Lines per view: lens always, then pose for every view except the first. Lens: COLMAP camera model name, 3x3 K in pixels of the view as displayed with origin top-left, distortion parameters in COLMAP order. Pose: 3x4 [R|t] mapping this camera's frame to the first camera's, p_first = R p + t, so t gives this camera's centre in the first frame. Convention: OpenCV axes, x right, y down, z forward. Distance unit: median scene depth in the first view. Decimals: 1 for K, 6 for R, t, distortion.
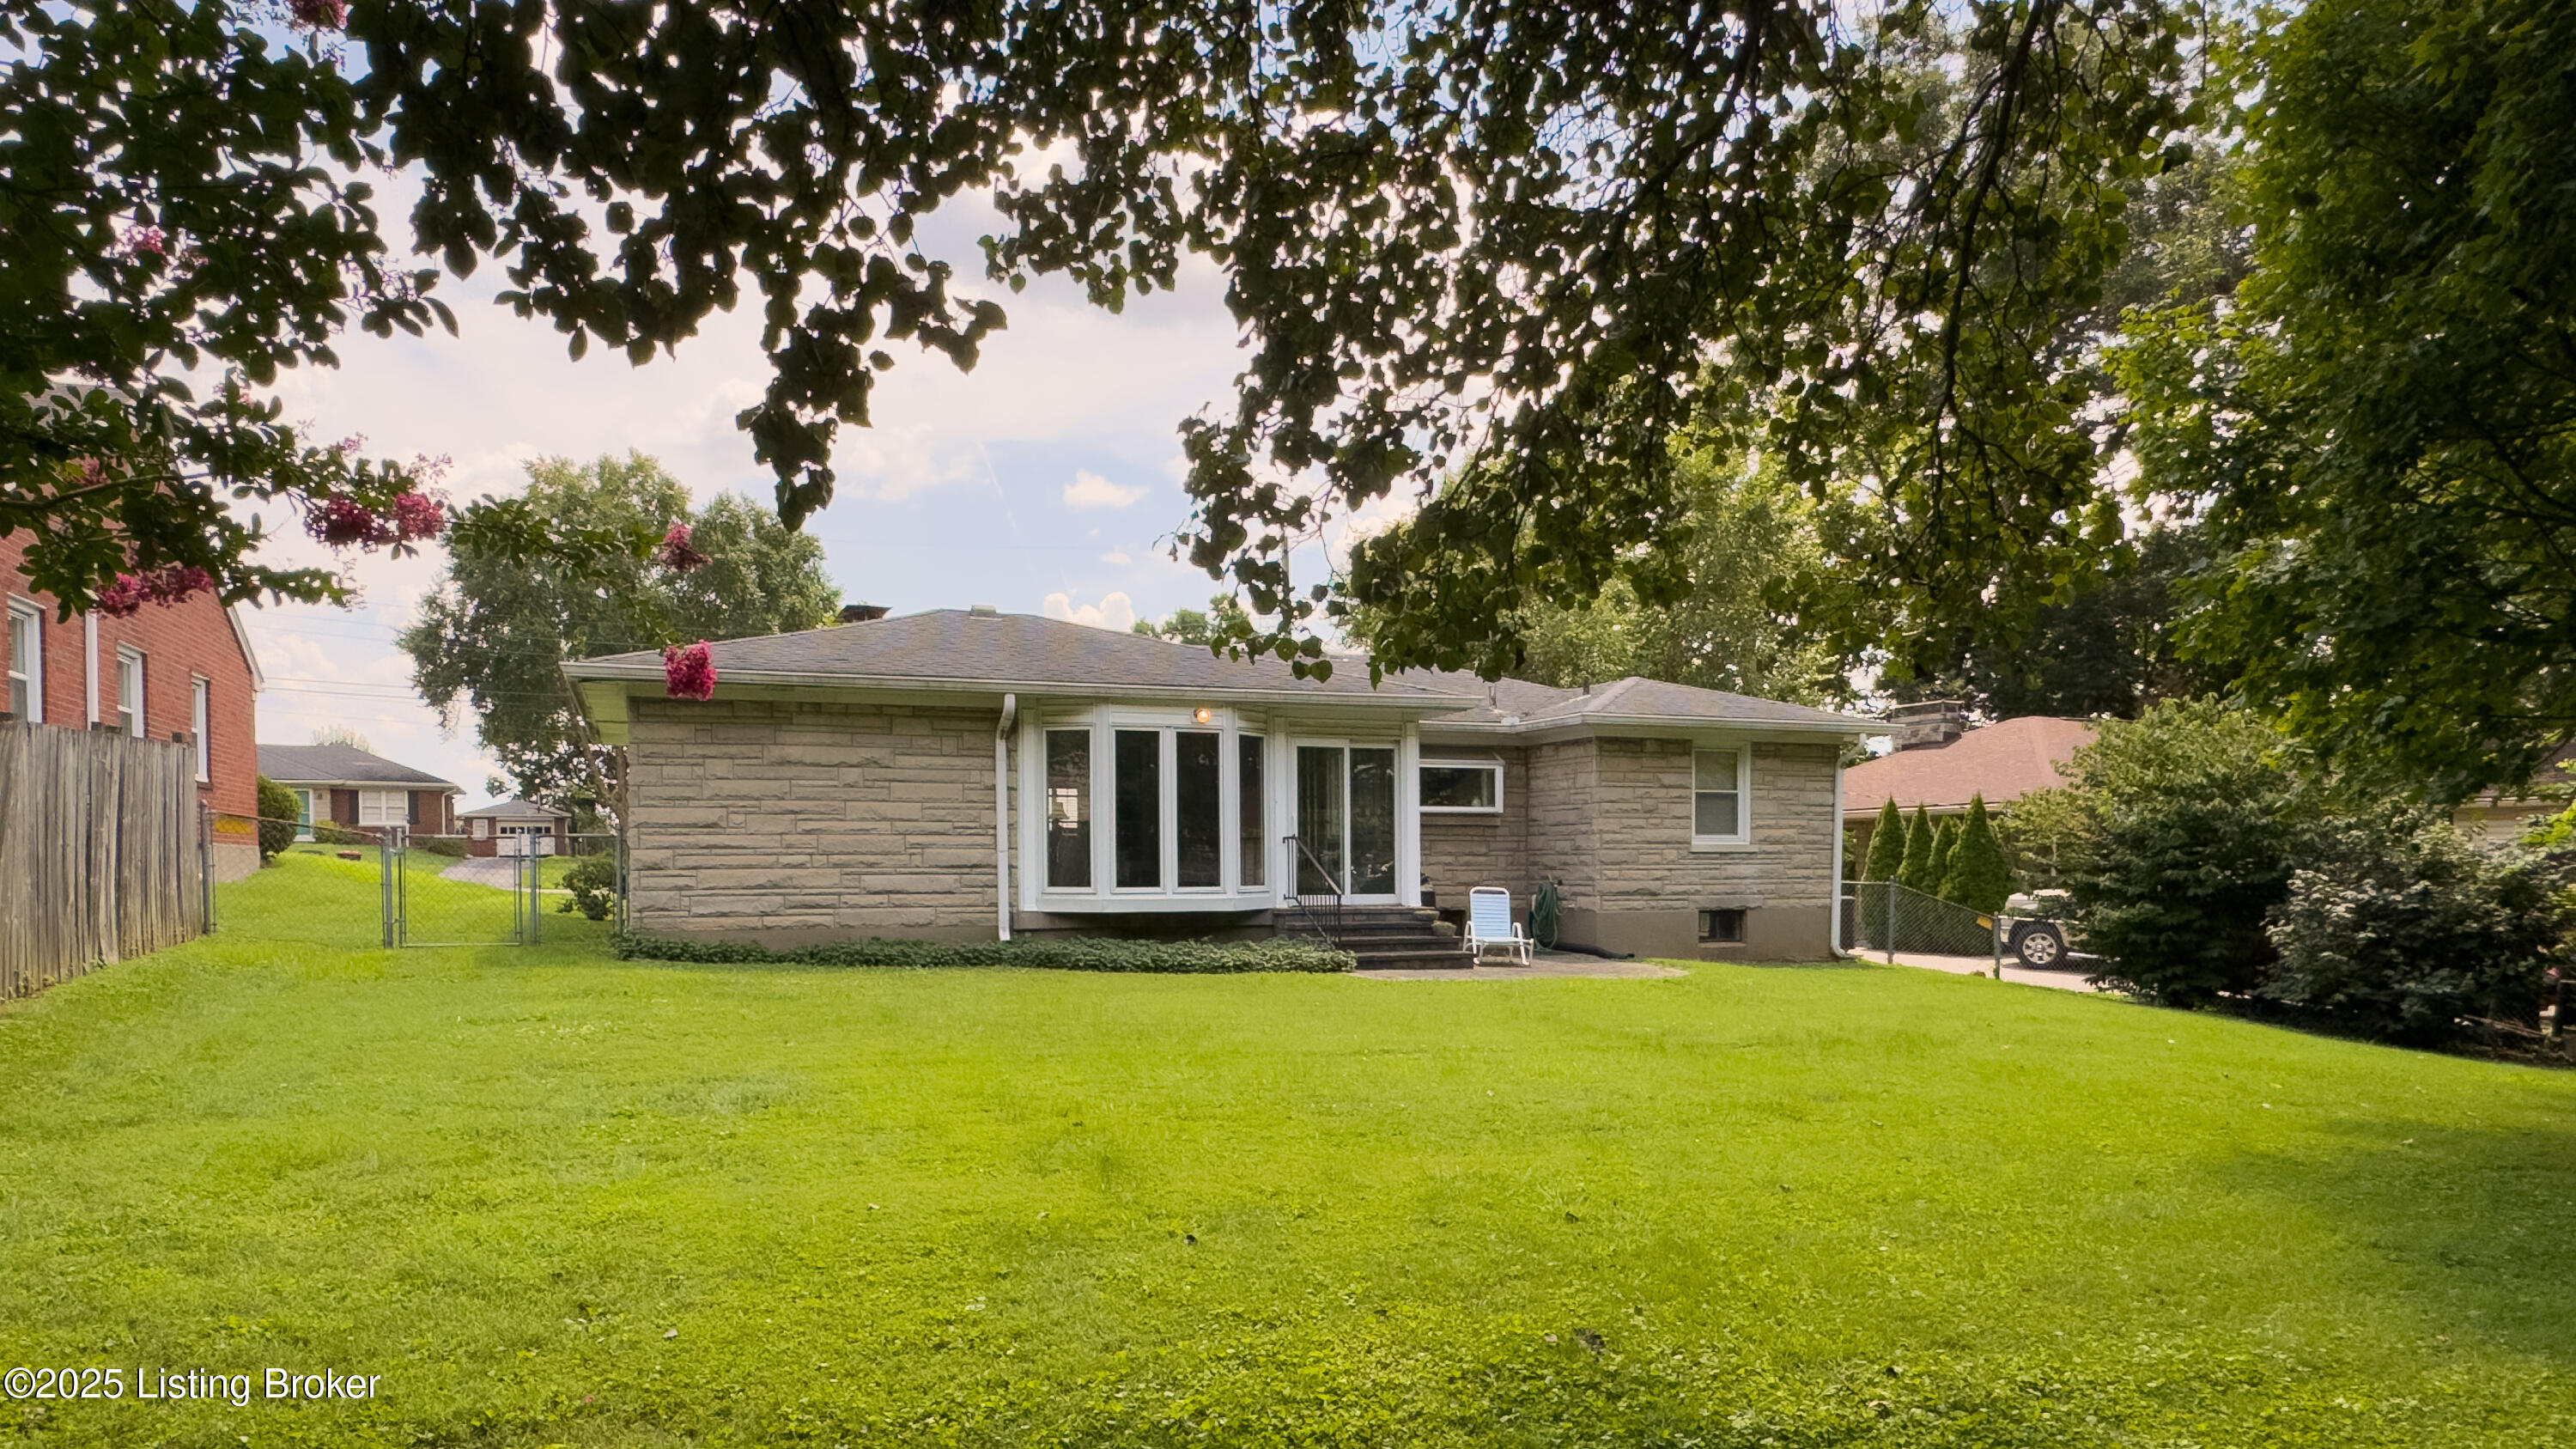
lens RADIAL K [[1580.7, 0, 1288.0], [0, 1580.7, 724.5], [0, 0, 1]] dist [0.002904, 0.000374]
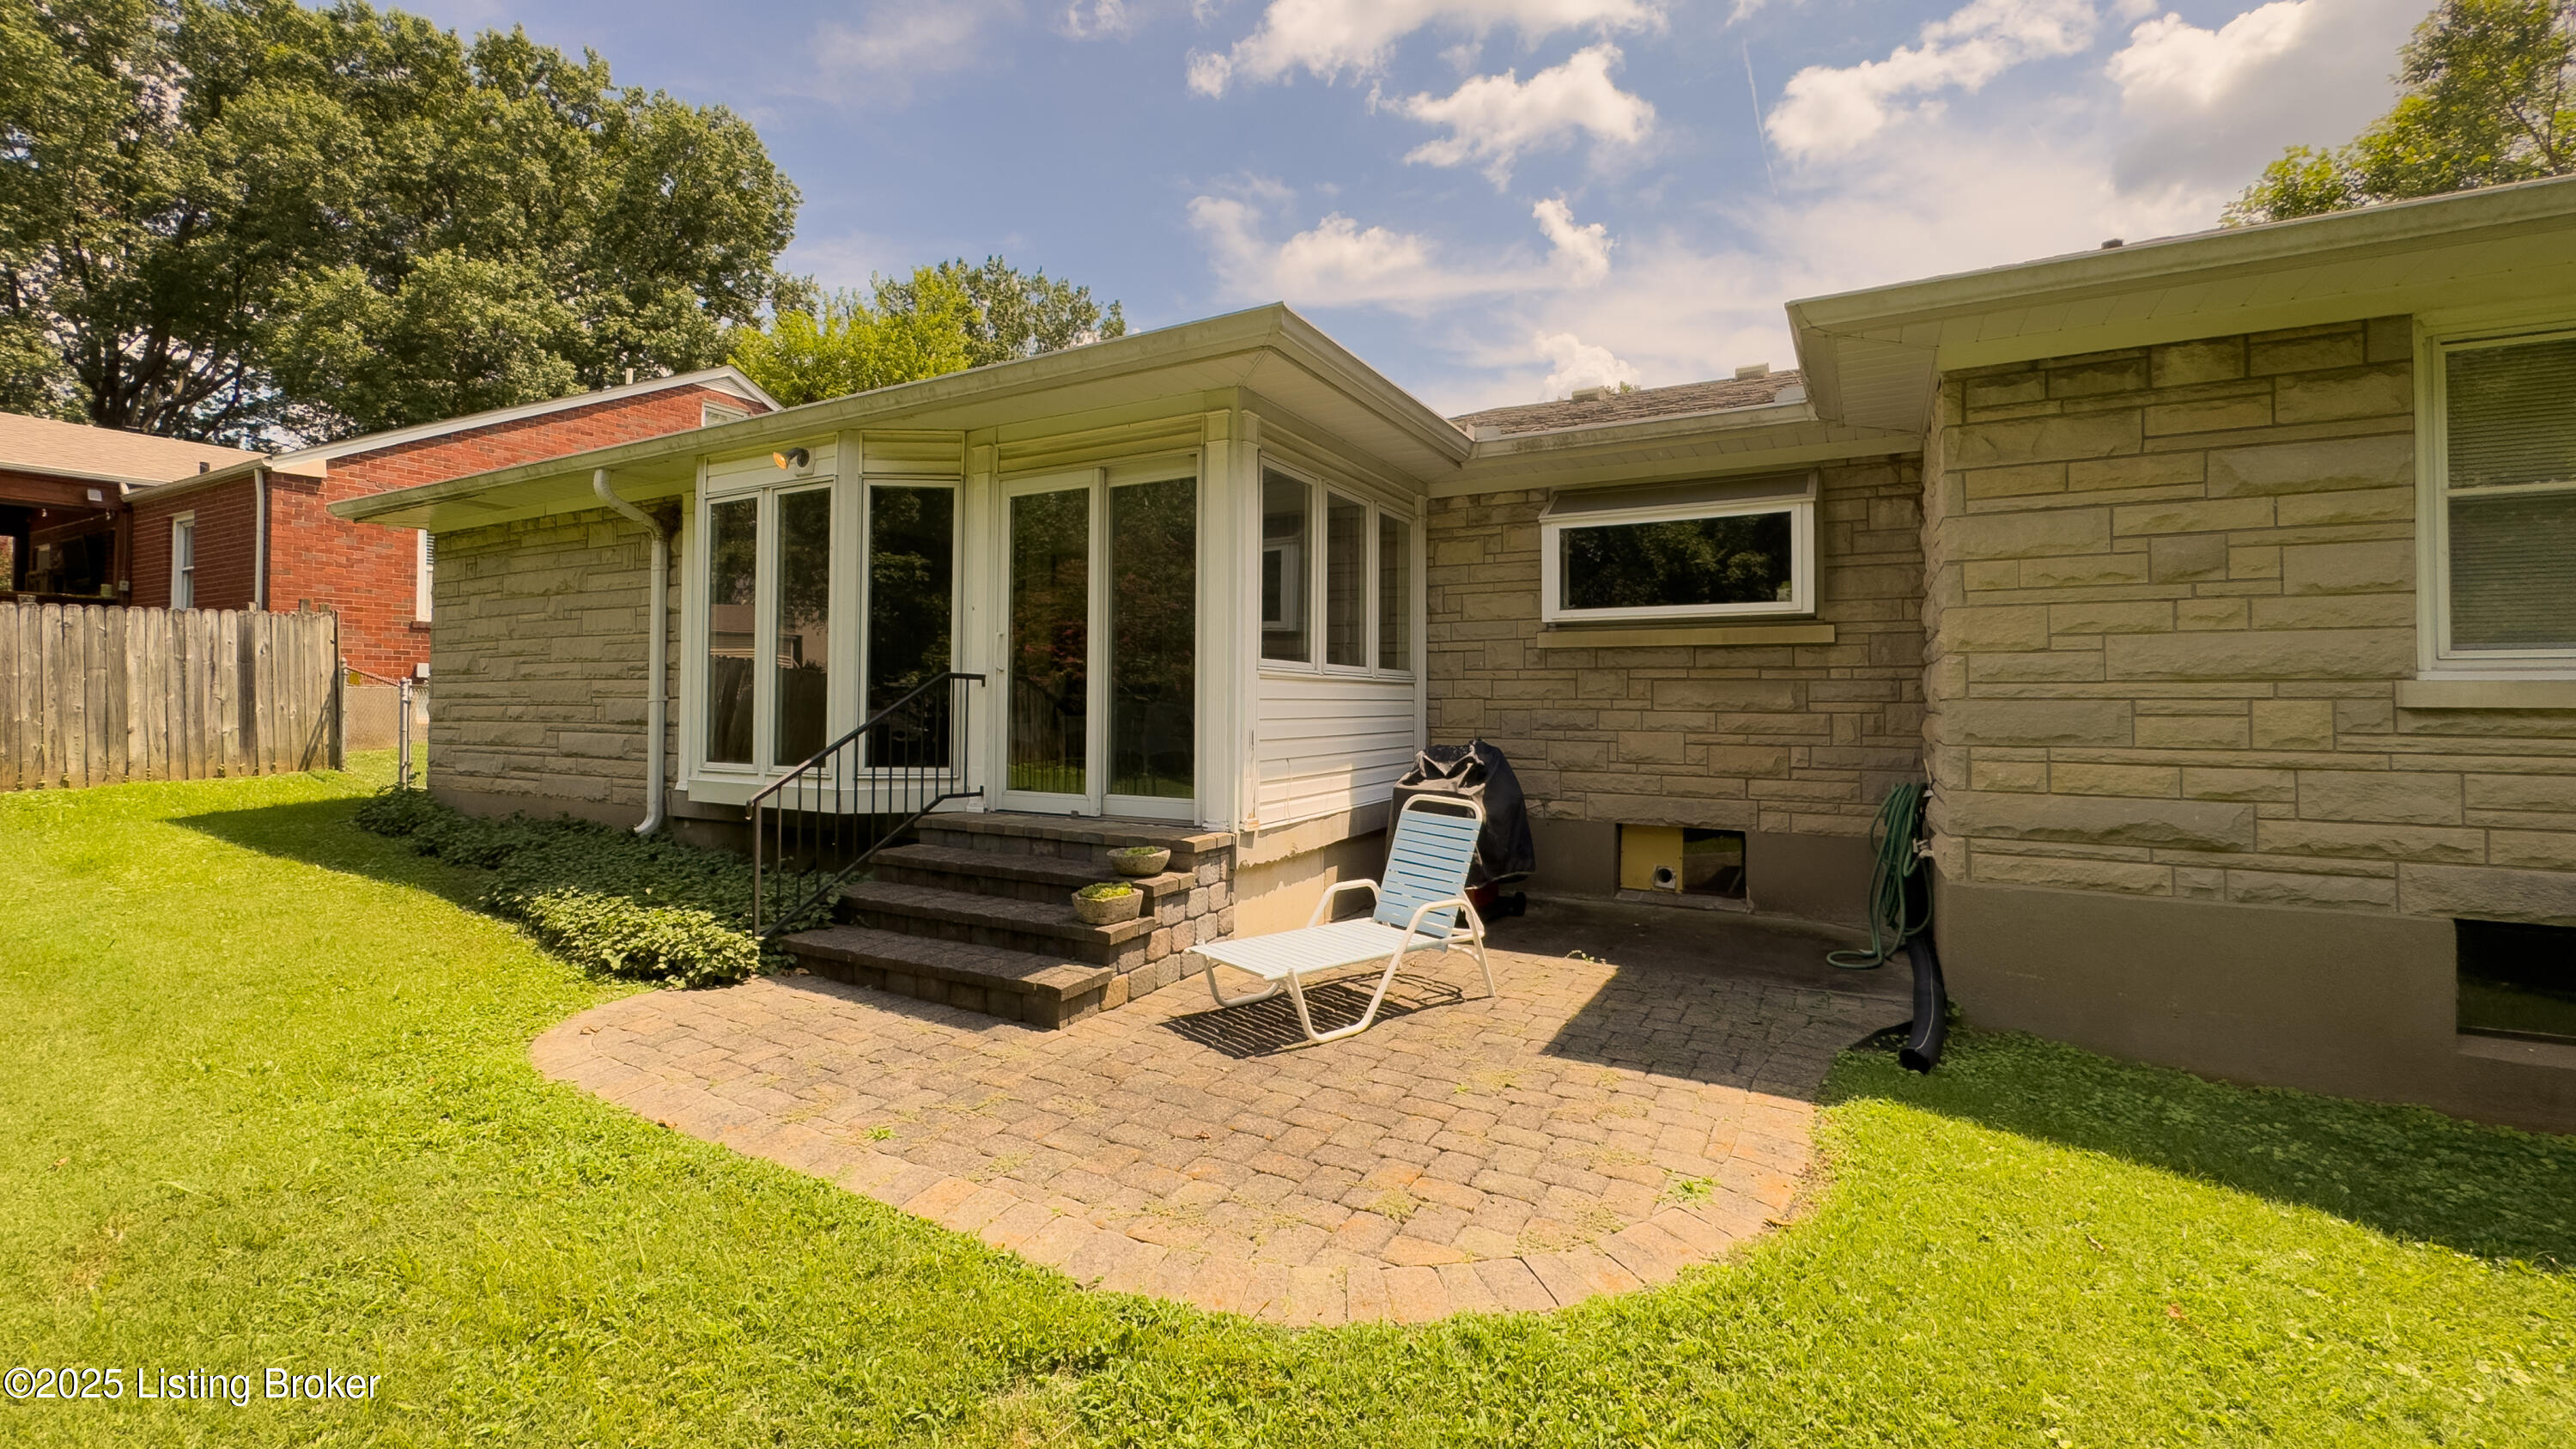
lens RADIAL K [[1036.0, 0, 1288.1], [0, 1036.0, 665.3], [0, 0, 1]] dist [0.000837, 0.000091]
pose [[0.630591, -0.022909, -0.775777, 0.334948], [0.062654, 0.997804, 0.021463, 0.068950], [0.773582, -0.062140, 0.630642, 0.891966]]
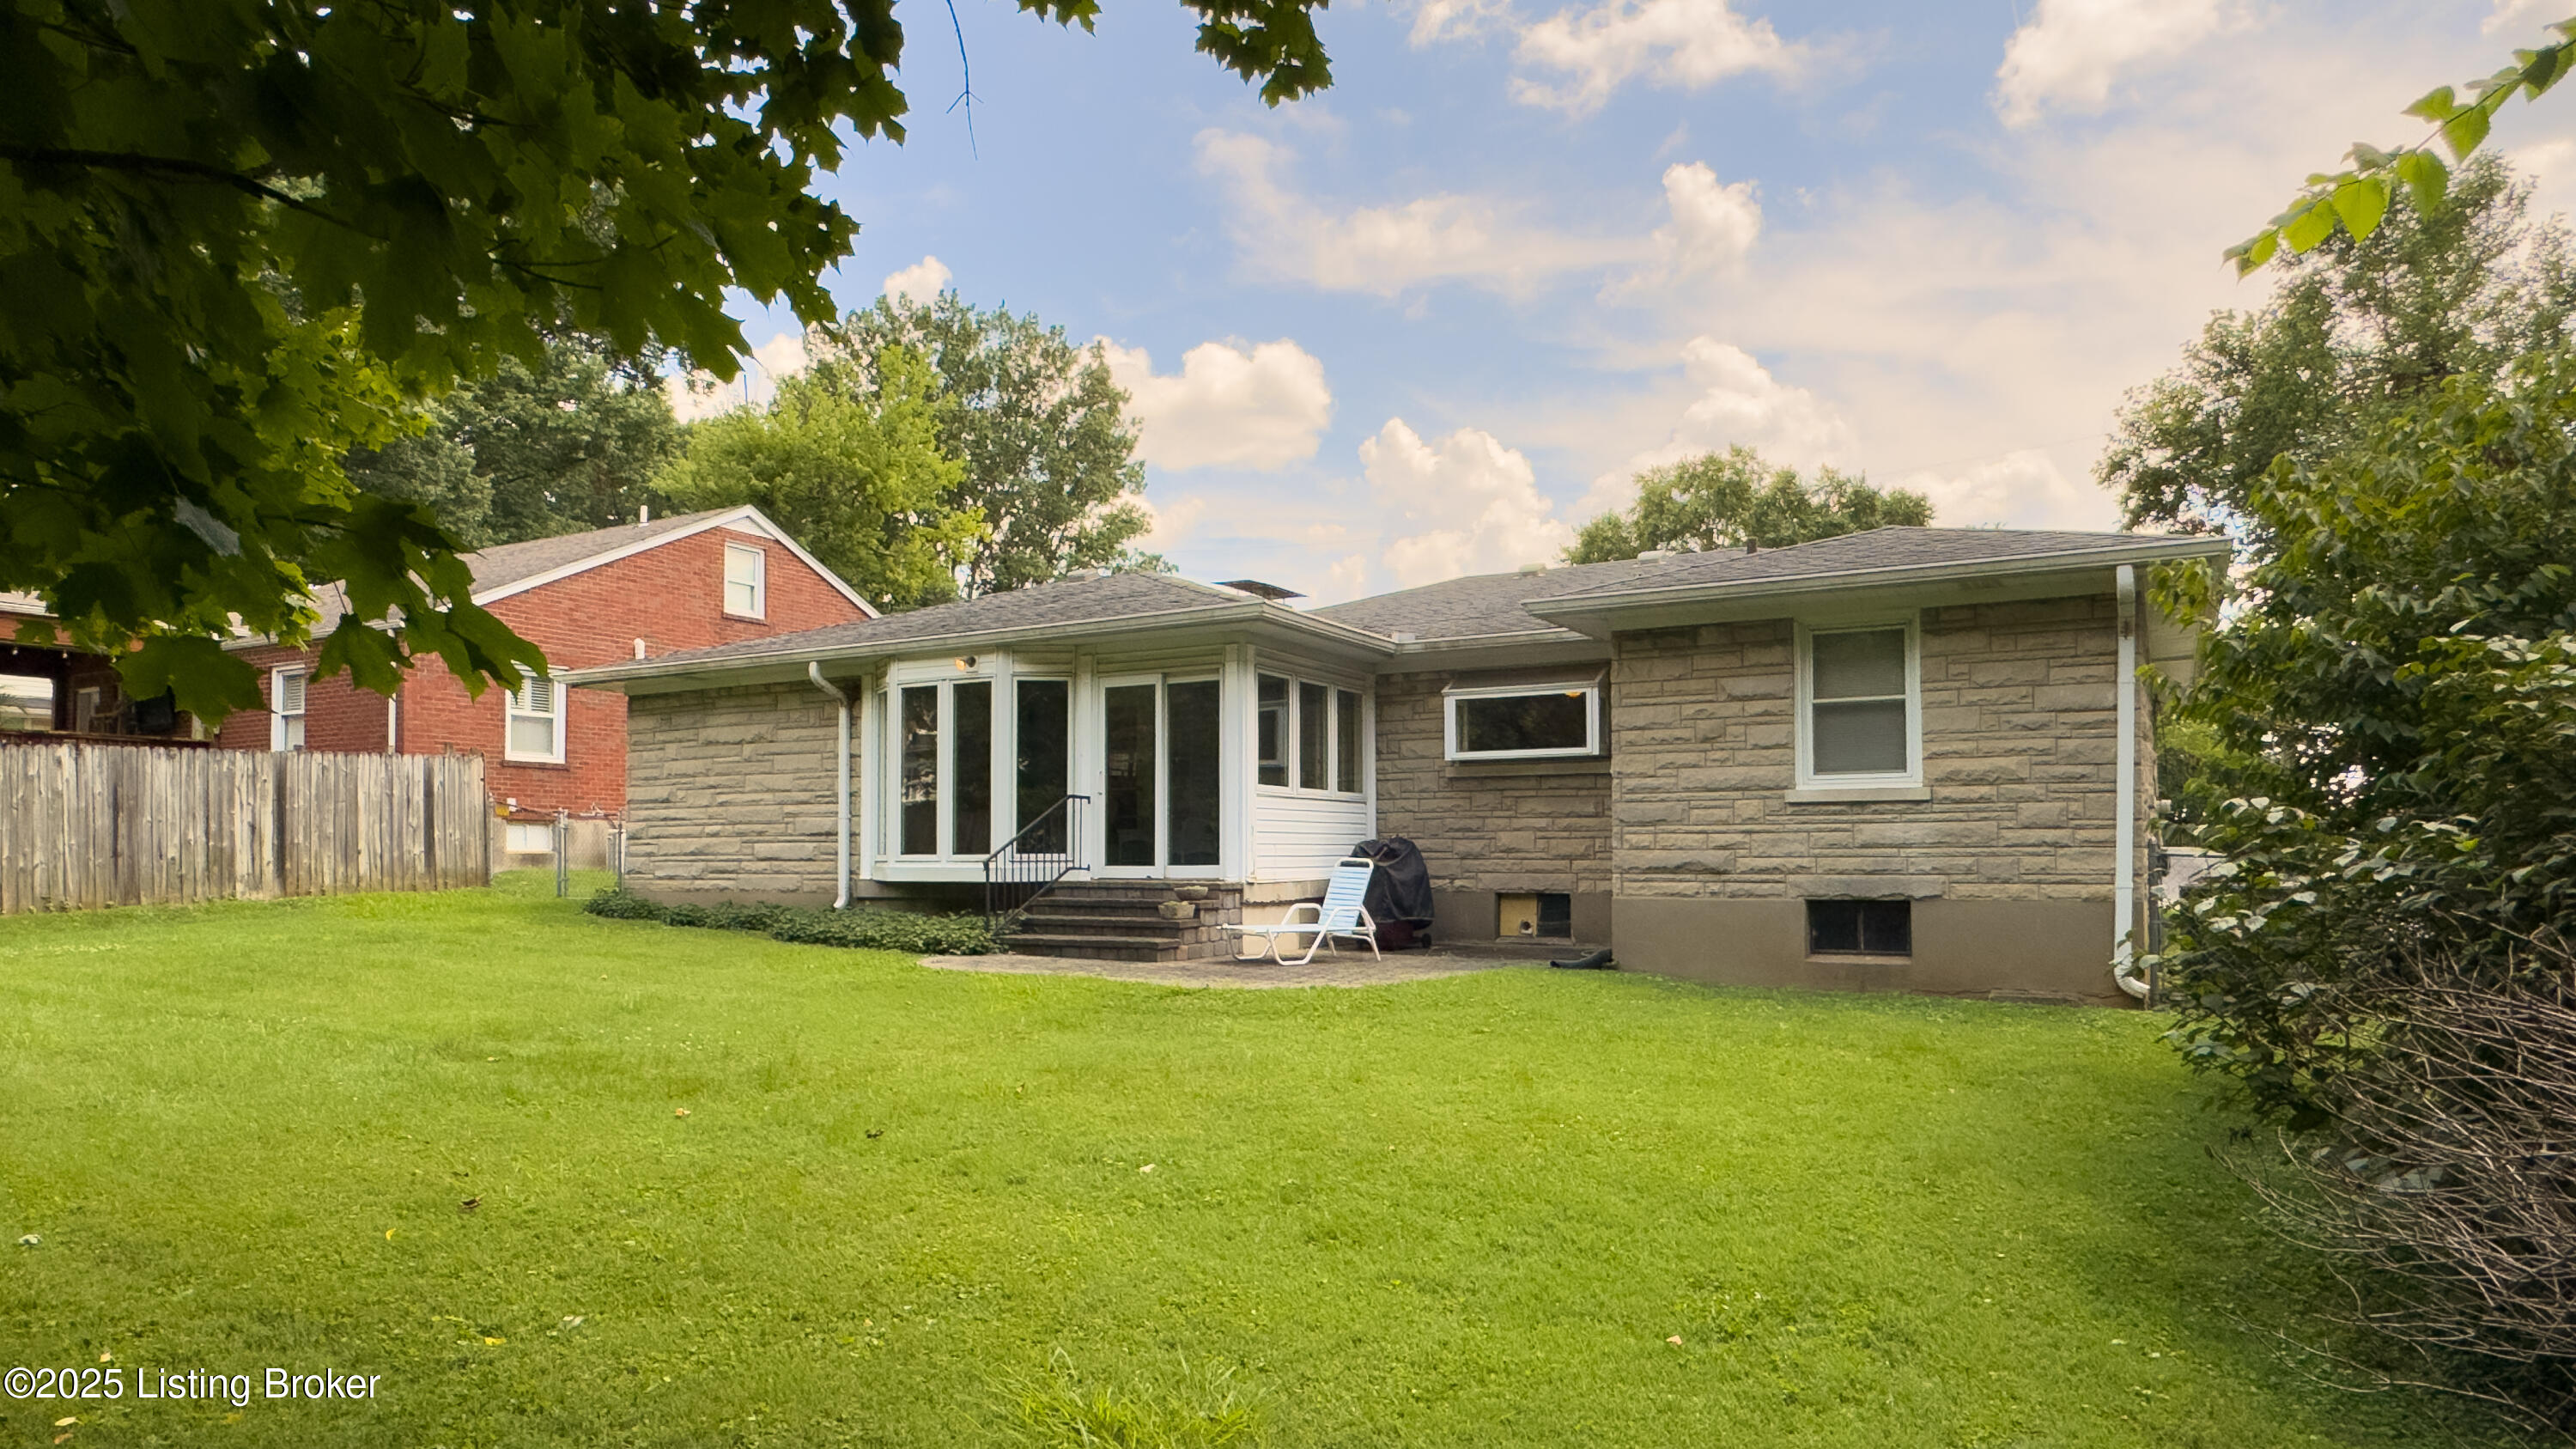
lens RADIAL K [[1580.7, 0, 1288.0], [0, 1580.7, 724.5], [0, 0, 1]] dist [0.002904, 0.000374]
pose [[0.606873, -0.067786, -0.791903, 0.757958], [0.070064, 0.997040, -0.031652, 0.069227], [0.791705, -0.036275, 0.609826, 0.589348]]
